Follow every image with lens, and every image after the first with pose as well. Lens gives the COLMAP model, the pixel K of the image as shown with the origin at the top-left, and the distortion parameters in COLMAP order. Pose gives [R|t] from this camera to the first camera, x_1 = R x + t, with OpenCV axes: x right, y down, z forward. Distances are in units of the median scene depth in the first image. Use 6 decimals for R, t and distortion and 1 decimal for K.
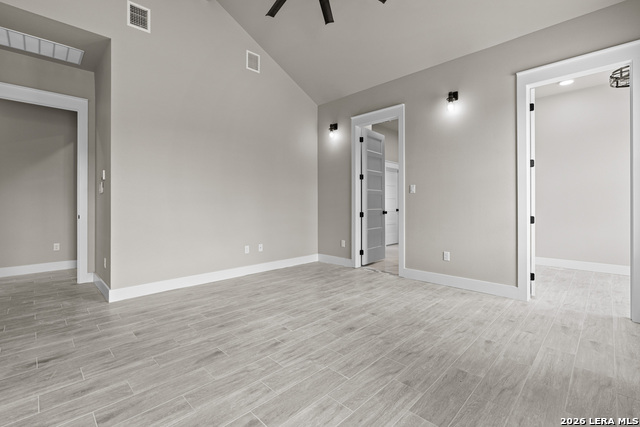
lens RADIAL K [[290.5, 0, 320.9], [0, 290.5, 208.4], [0, 0, 1]] dist [-0.004526, 0.000717]
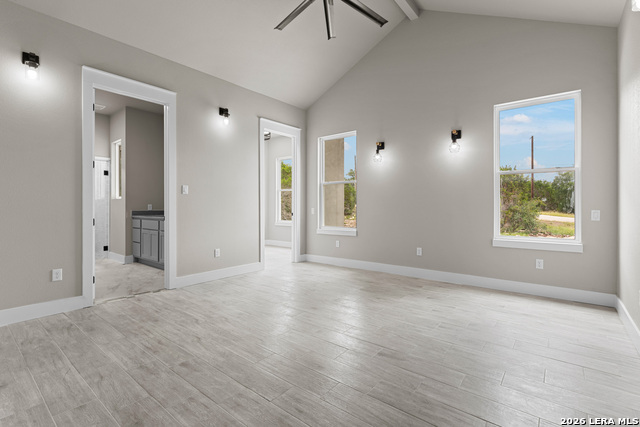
lens RADIAL K [[302.3, 0, 321.5], [0, 302.3, 204.5], [0, 0, 1]] dist [-0.002439, -0.000162]
pose [[-0.104640, 0.005225, 0.994496, -1.092626], [0.015419, 0.999875, -0.003631, -0.012620], [-0.994391, 0.014954, -0.104708, 1.042924]]
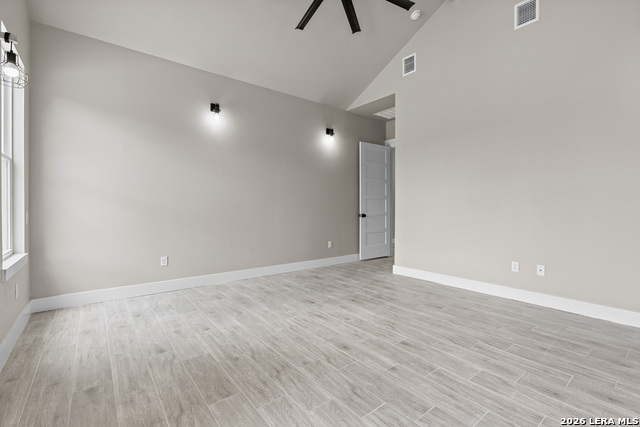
lens RADIAL K [[290.5, 0, 320.9], [0, 290.5, 208.4], [0, 0, 1]] dist [-0.004526, 0.000717]
pose [[-0.120183, 0.007718, -0.992722, 0.939698], [-0.017309, 0.999801, 0.009869, -0.016984], [0.992601, 0.018369, -0.120026, 0.974516]]
